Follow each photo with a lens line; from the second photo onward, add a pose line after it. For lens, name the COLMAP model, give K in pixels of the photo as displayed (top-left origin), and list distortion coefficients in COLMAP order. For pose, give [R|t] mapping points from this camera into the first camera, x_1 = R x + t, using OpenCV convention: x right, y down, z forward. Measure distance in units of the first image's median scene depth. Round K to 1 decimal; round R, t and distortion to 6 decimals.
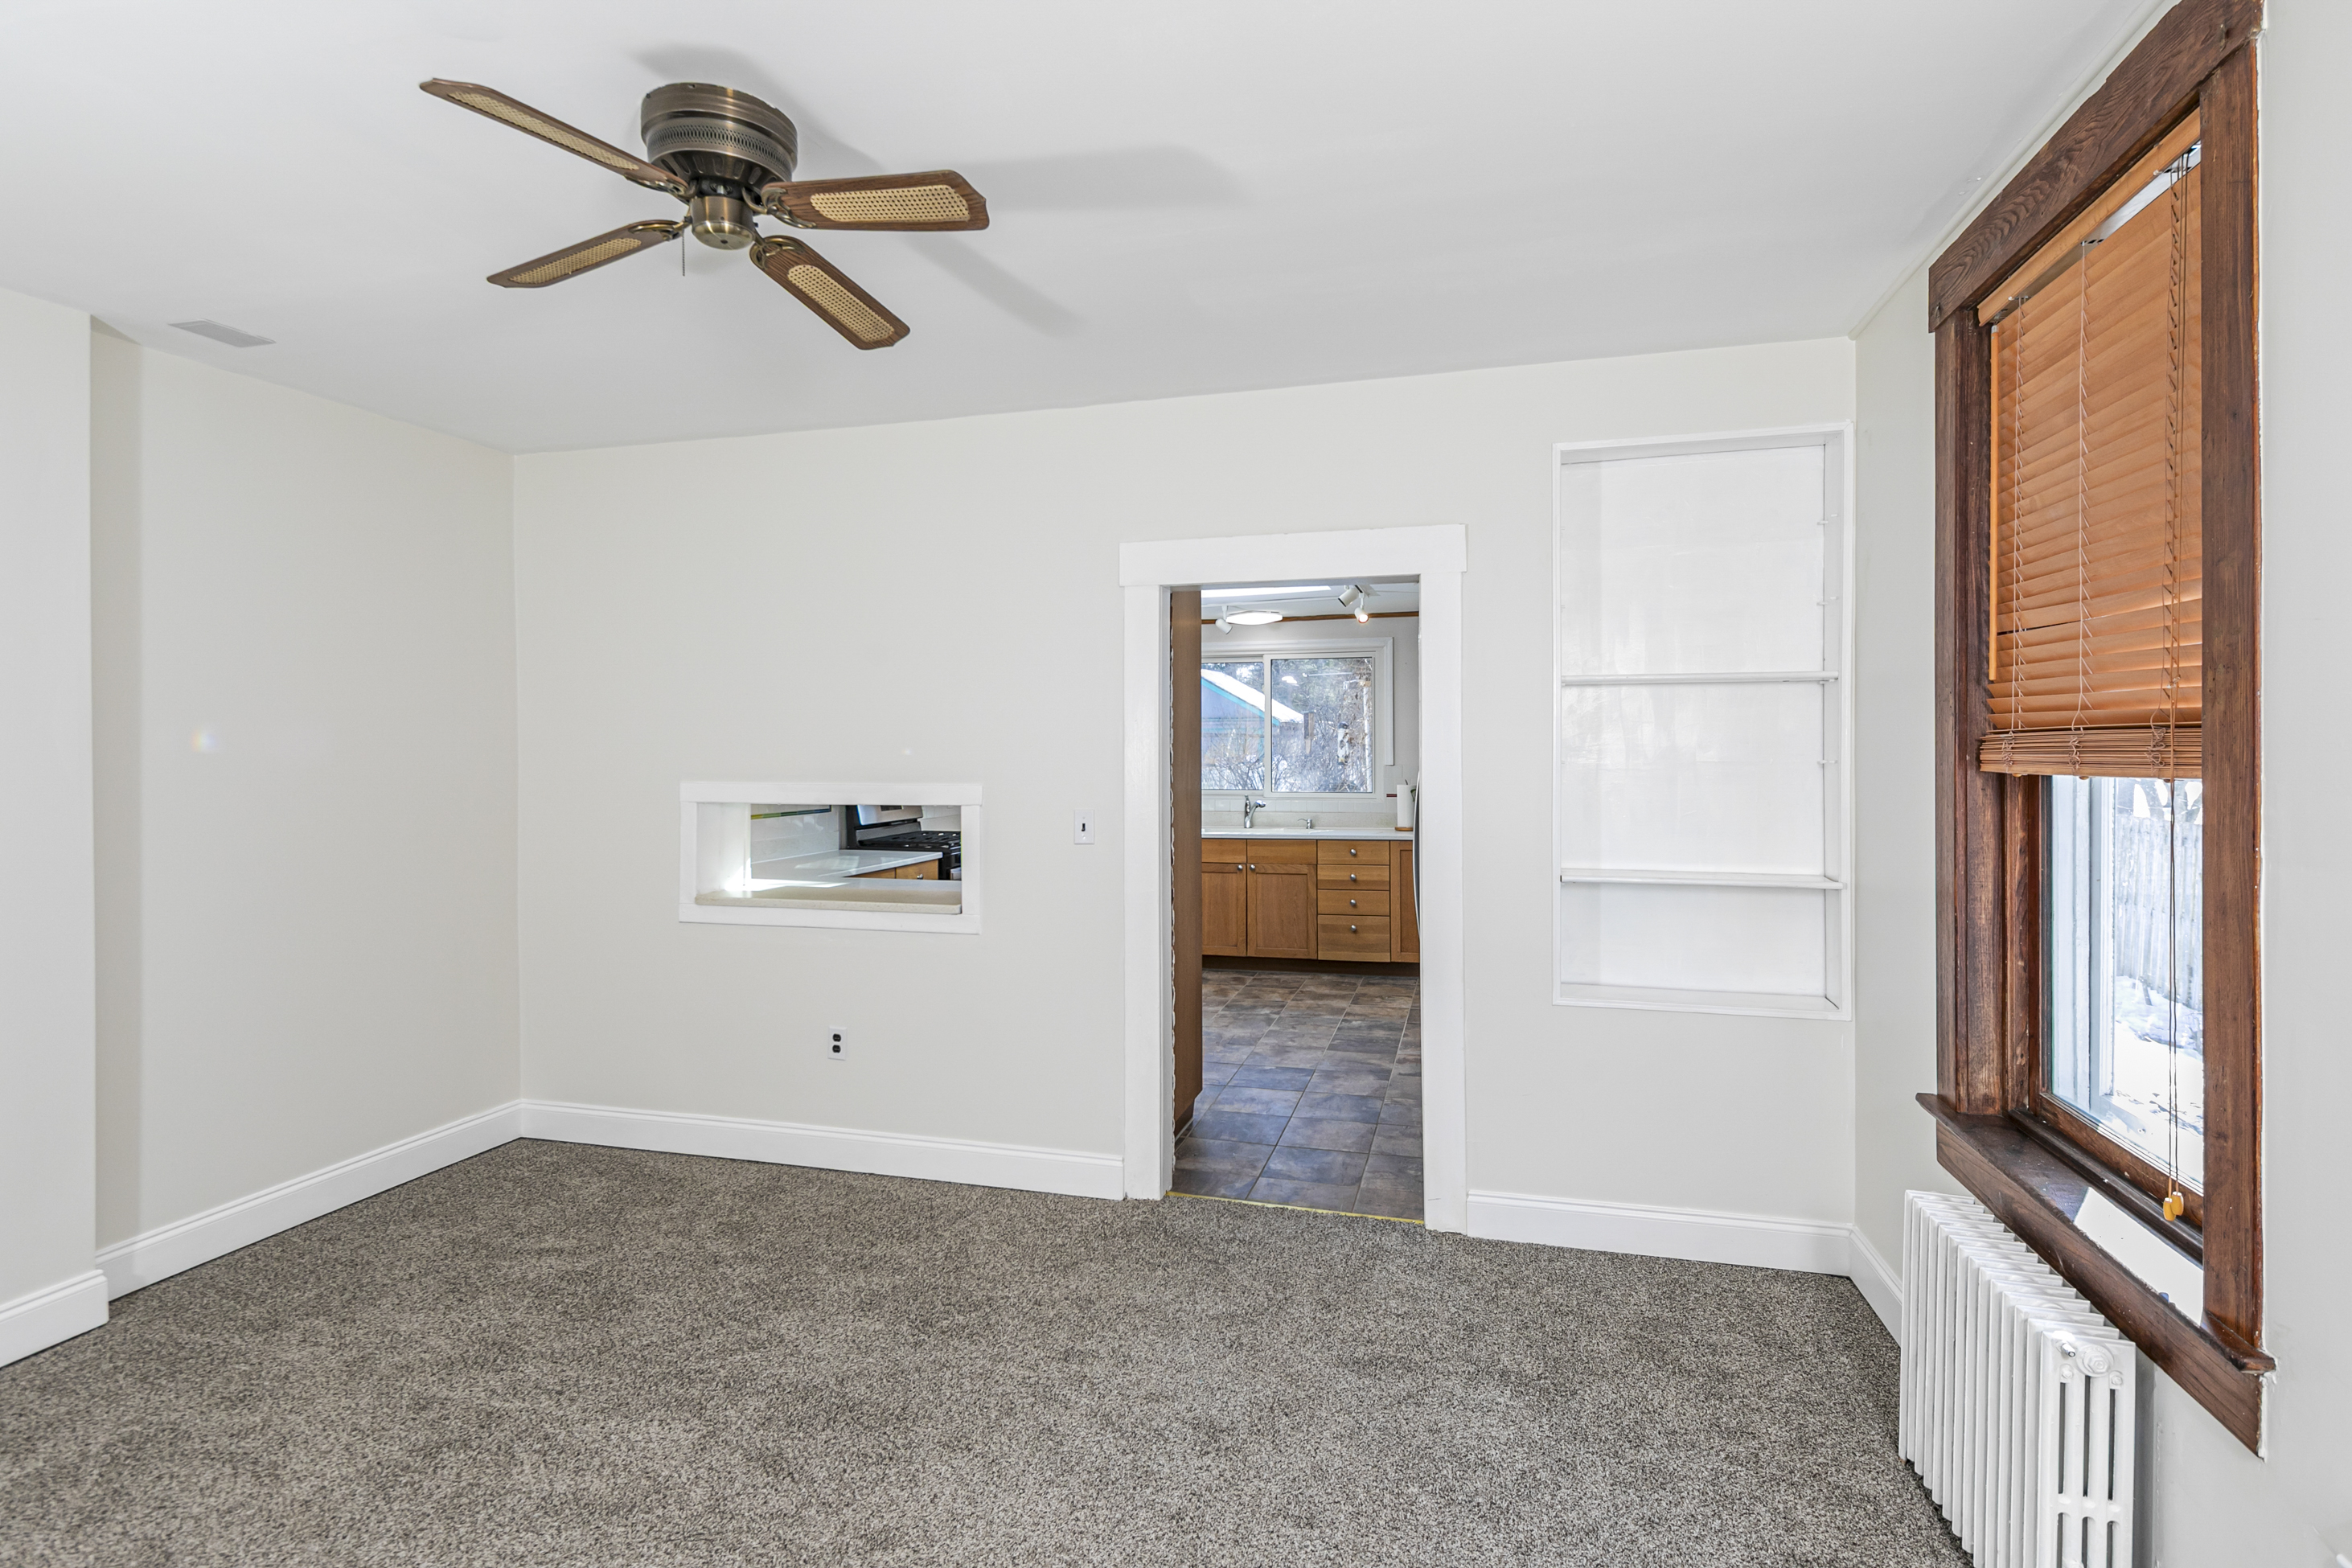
lens RADIAL K [[1150.2, 0, 1164.3], [0, 1150.2, 767.5], [0, 0, 1]] dist [0.019875, -0.007112]
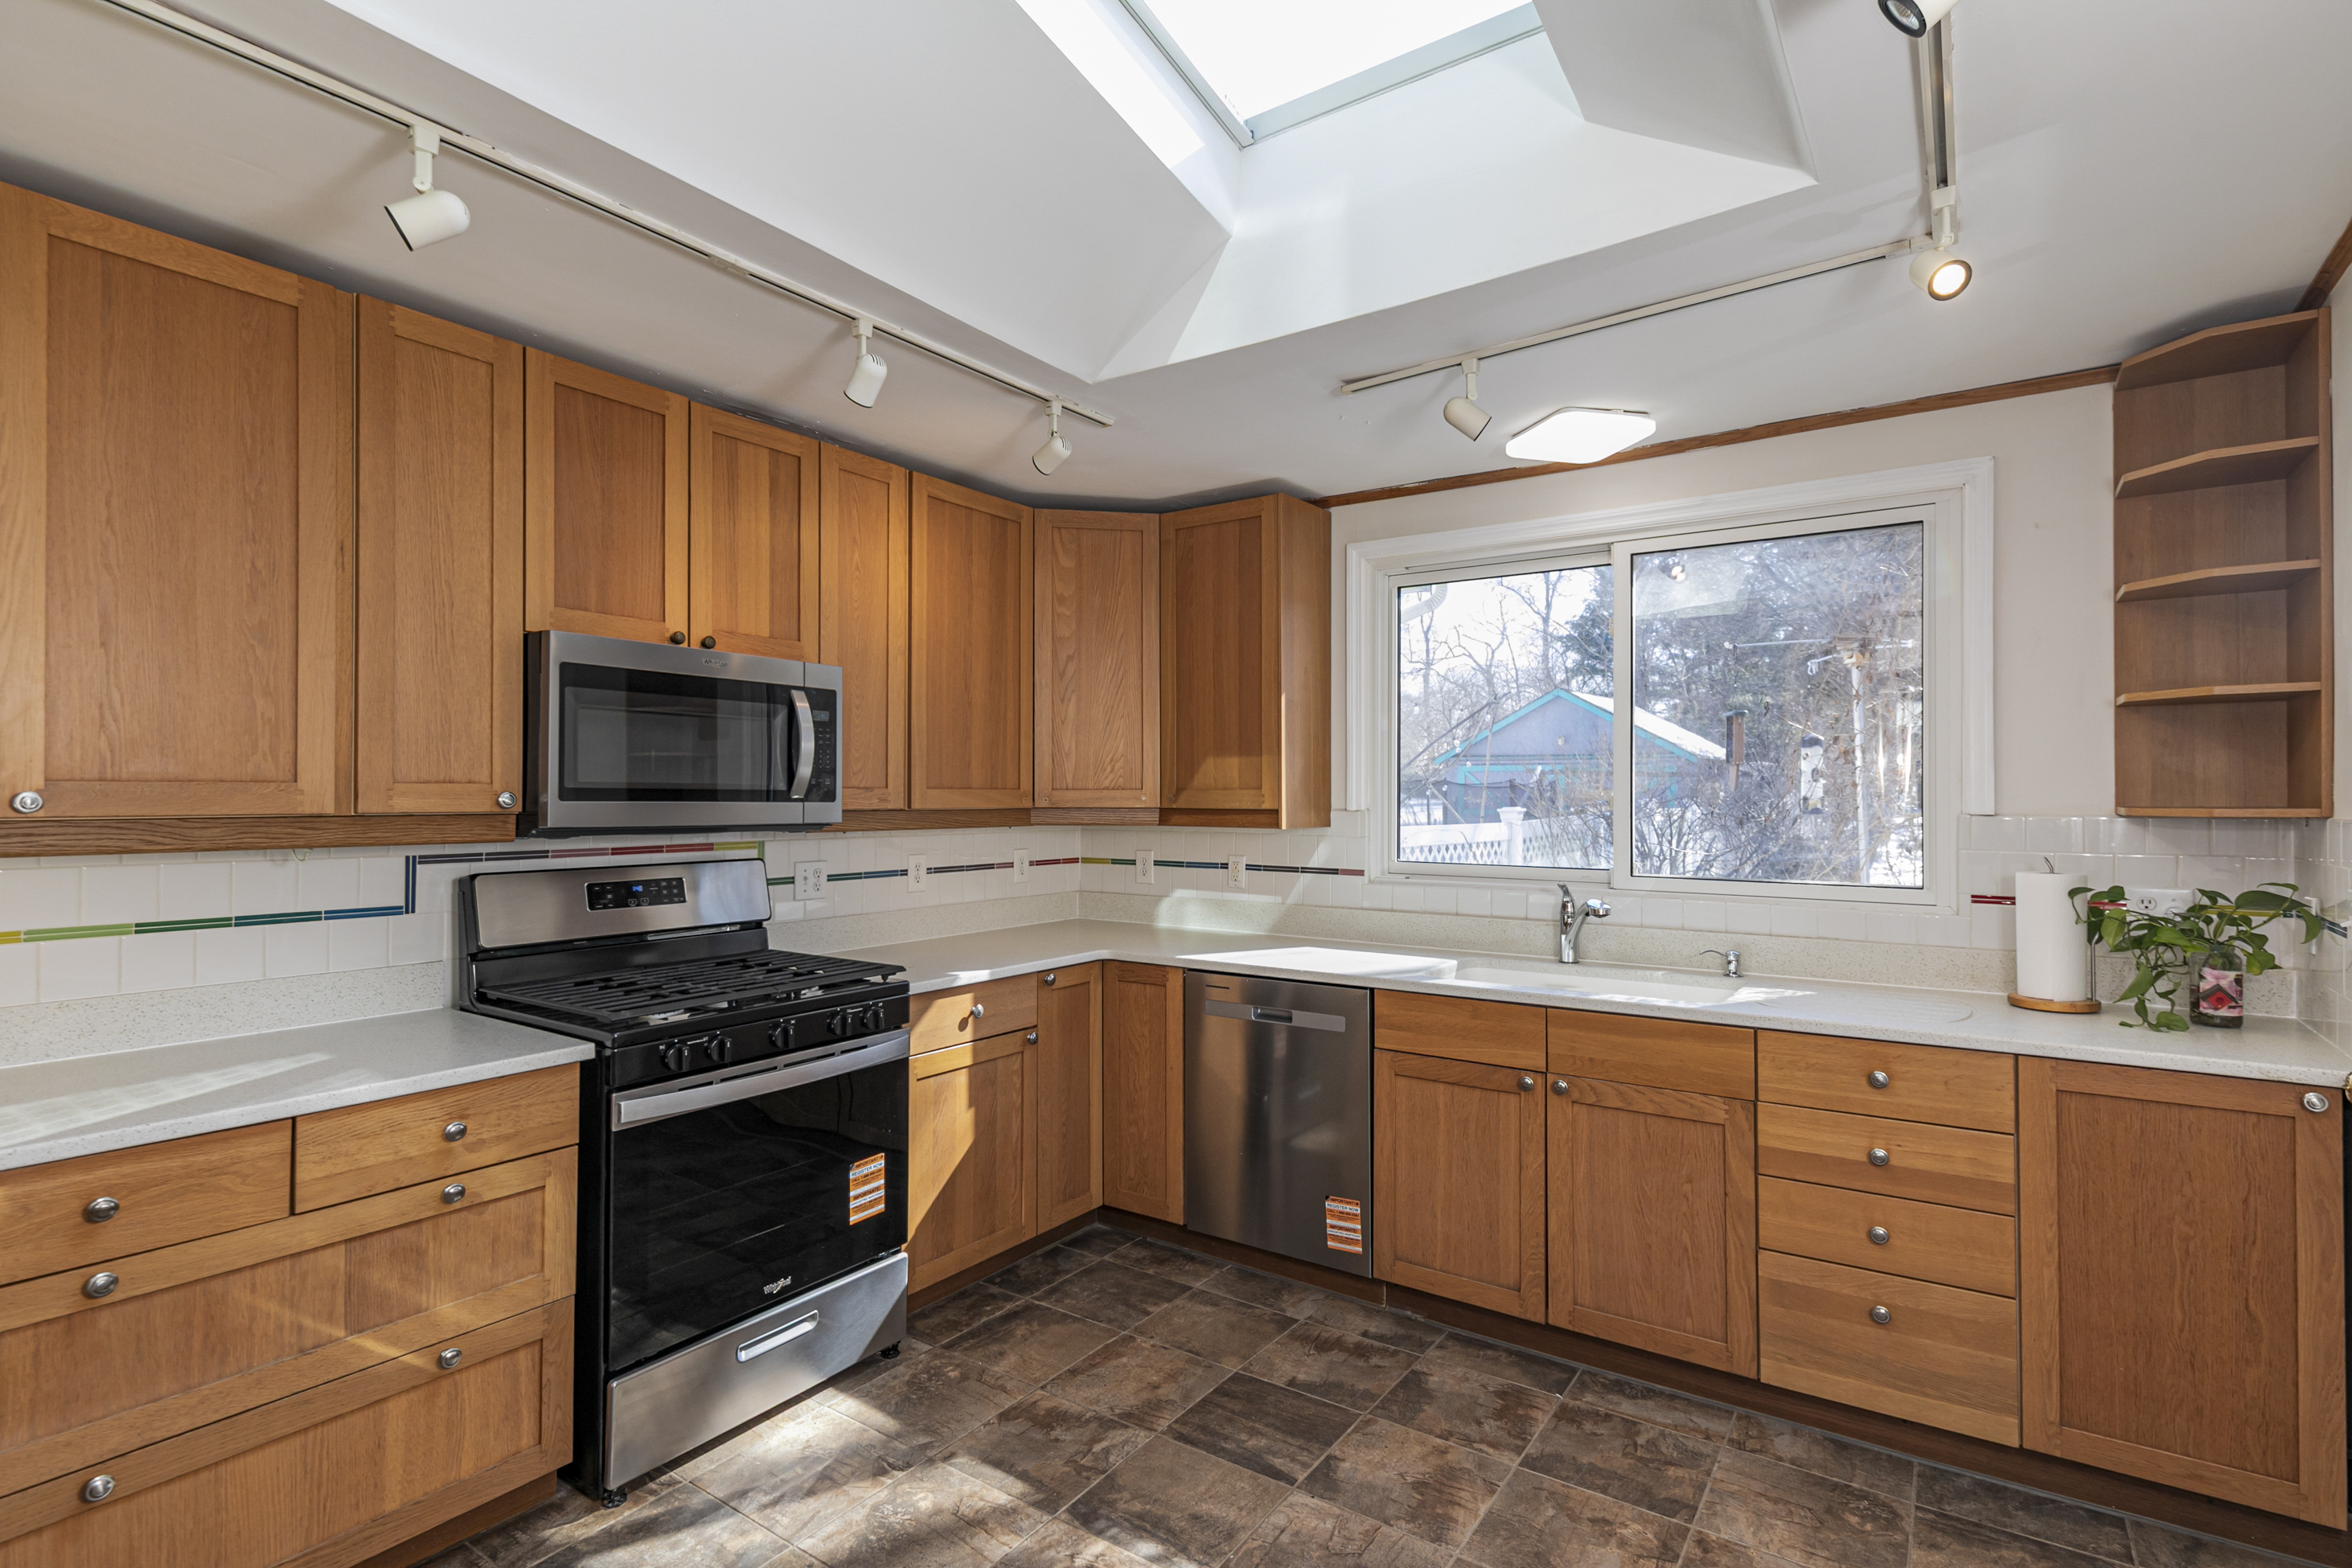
lens RADIAL K [[1150.2, 0, 1175.9], [0, 1150.2, 793.9], [0, 0, 1]] dist [0.019875, -0.007112]
pose [[0.947082, 0.007657, -0.320899, 0.158057], [-0.013110, 0.999804, -0.014835, -0.000956], [0.320723, 0.018257, 0.946997, 1.232504]]
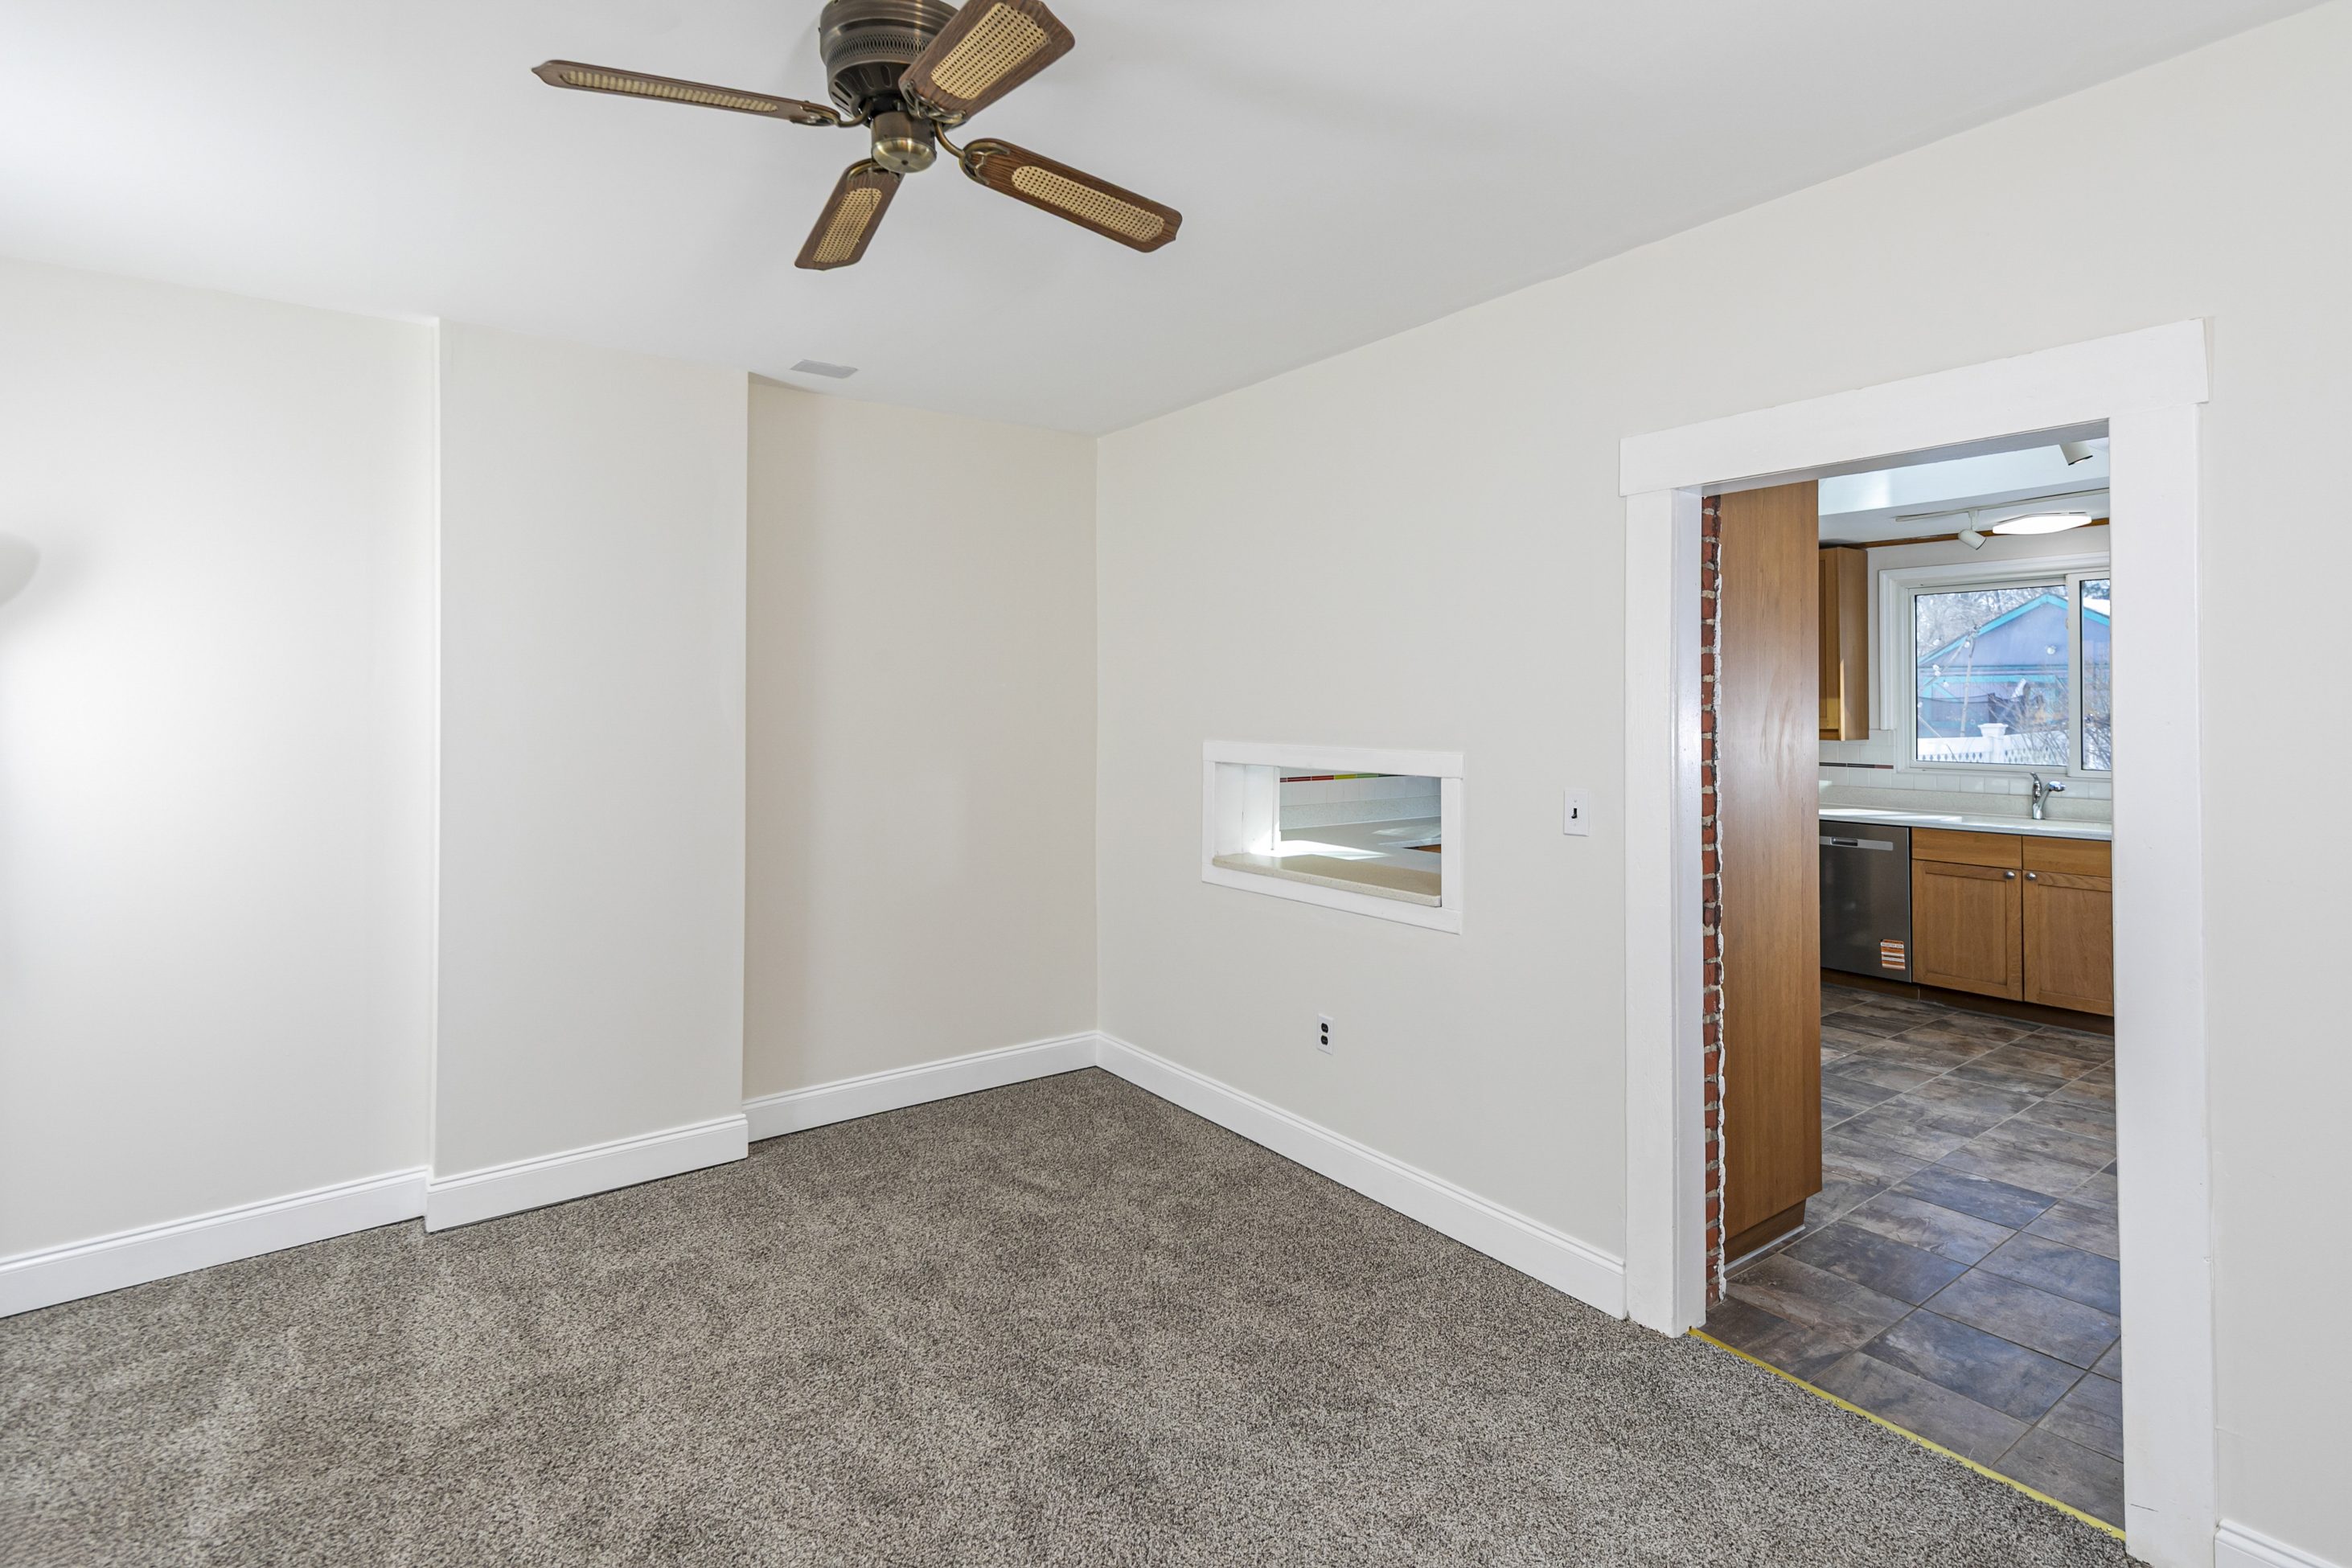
lens RADIAL K [[1150.2, 0, 1170.3], [0, 1150.2, 697.9], [0, 0, 1]] dist [0.019875, -0.007112]
pose [[0.792124, 0.001267, -0.610359, 0.188514], [-0.013585, 0.999787, -0.015556, -0.009863], [0.610209, 0.020614, 0.791973, 0.223532]]
